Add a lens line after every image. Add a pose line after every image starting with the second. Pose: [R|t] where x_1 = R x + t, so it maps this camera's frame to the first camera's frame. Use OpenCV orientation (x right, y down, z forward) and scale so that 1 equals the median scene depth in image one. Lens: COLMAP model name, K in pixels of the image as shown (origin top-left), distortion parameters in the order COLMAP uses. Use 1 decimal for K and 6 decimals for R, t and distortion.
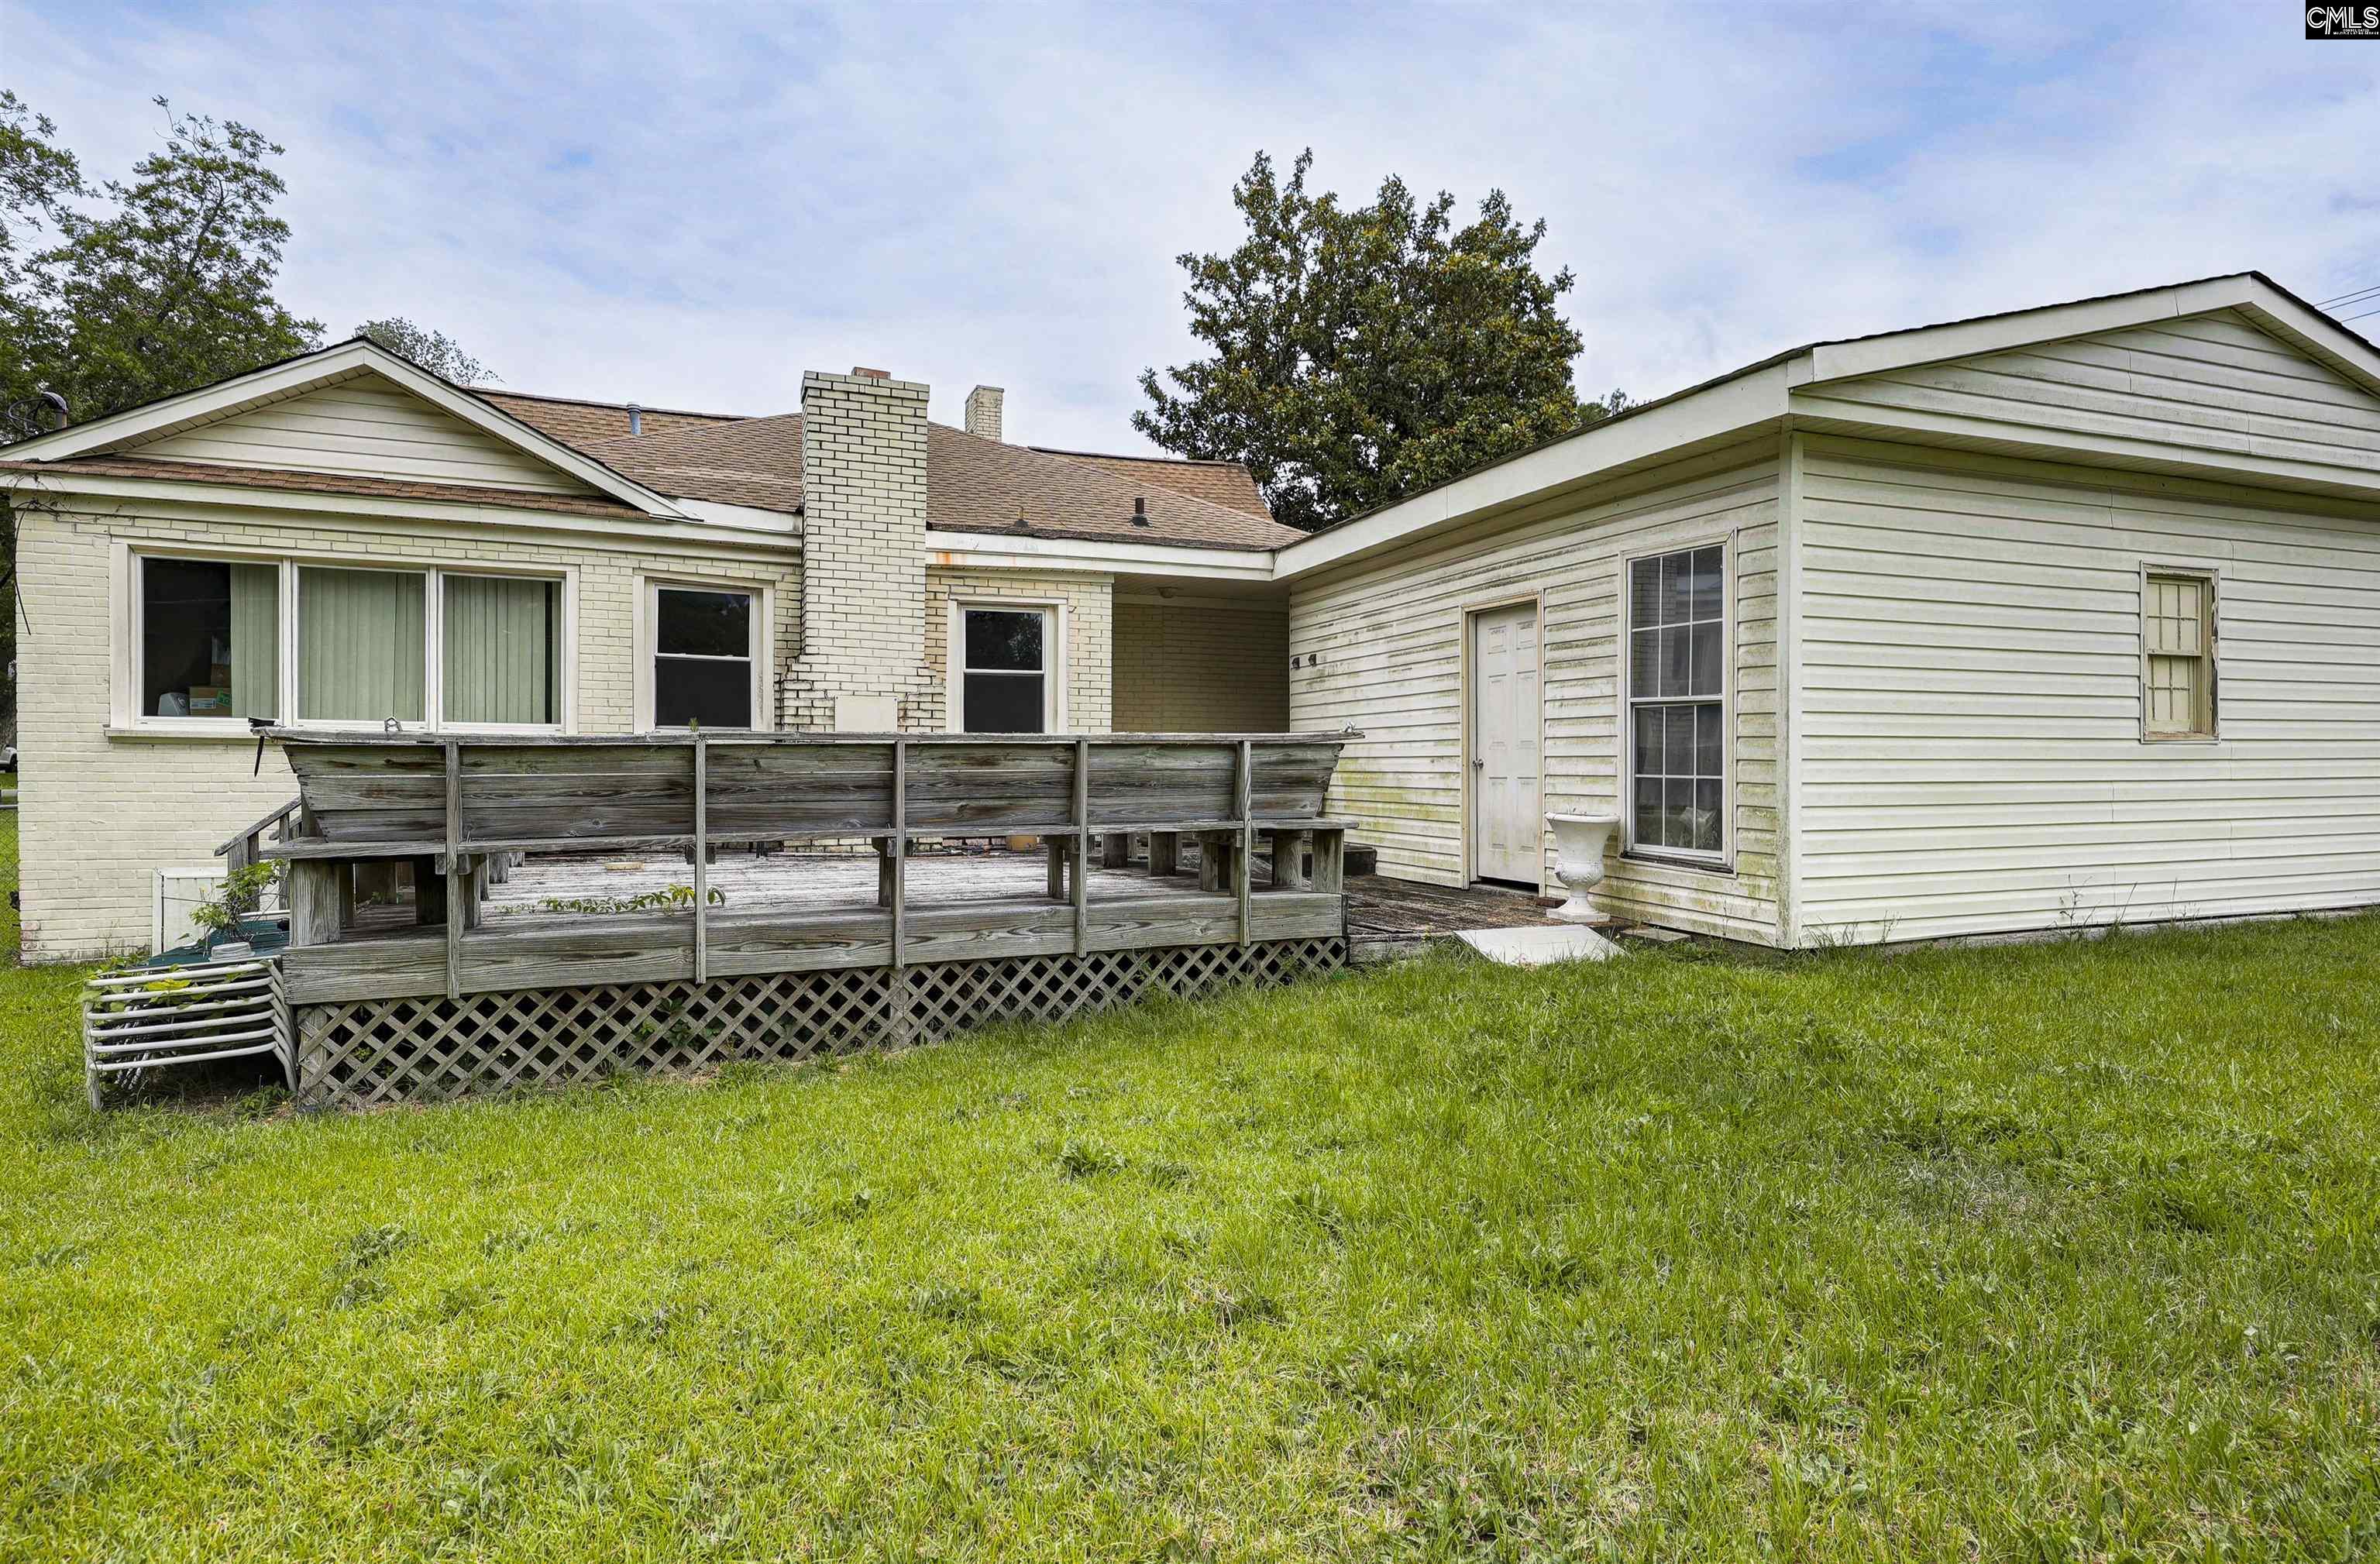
lens RADIAL K [[1262.7, 0, 1240.8], [0, 1262.7, 817.0], [0, 0, 1]] dist [0.003645, 0.011868]
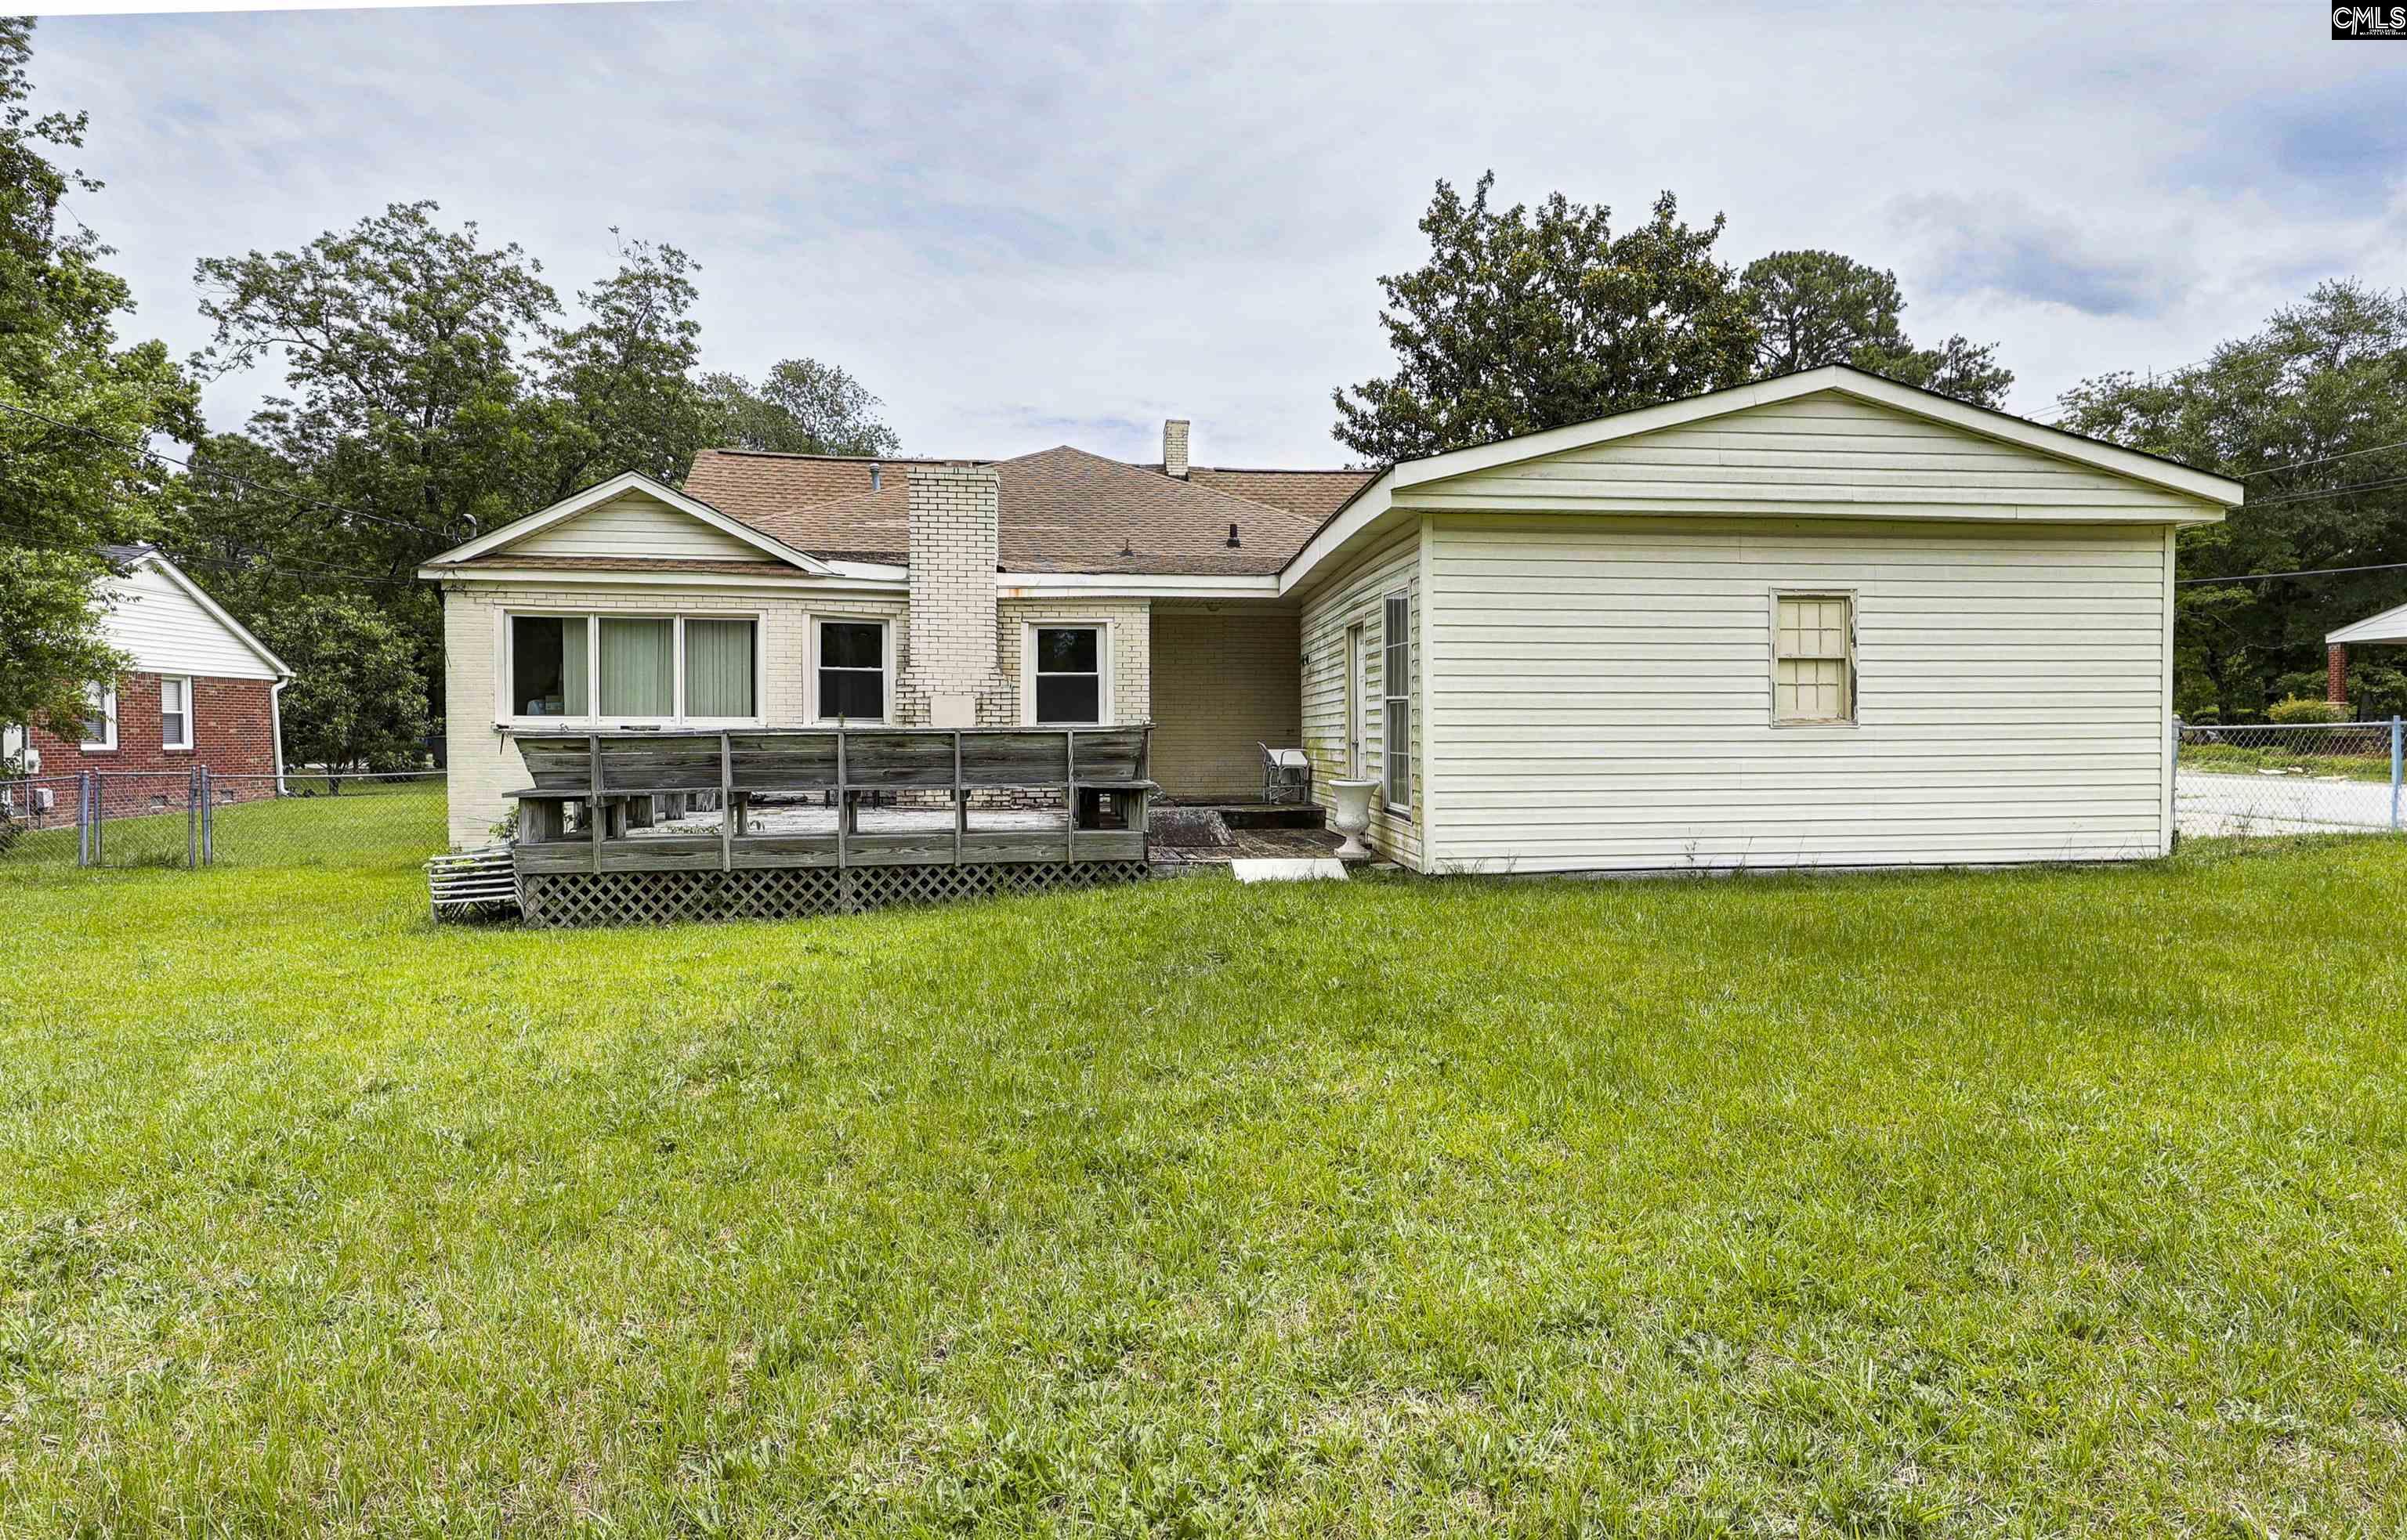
lens RADIAL K [[1231.5, 0, 1264.4], [0, 1231.5, 821.0], [0, 0, 1]] dist [0.005665, -0.003439]
pose [[0.971493, 0.013190, -0.236700, 0.490133], [-0.006990, 0.999611, 0.027012, 0.006550], [0.236964, -0.024588, 0.971207, -0.337301]]
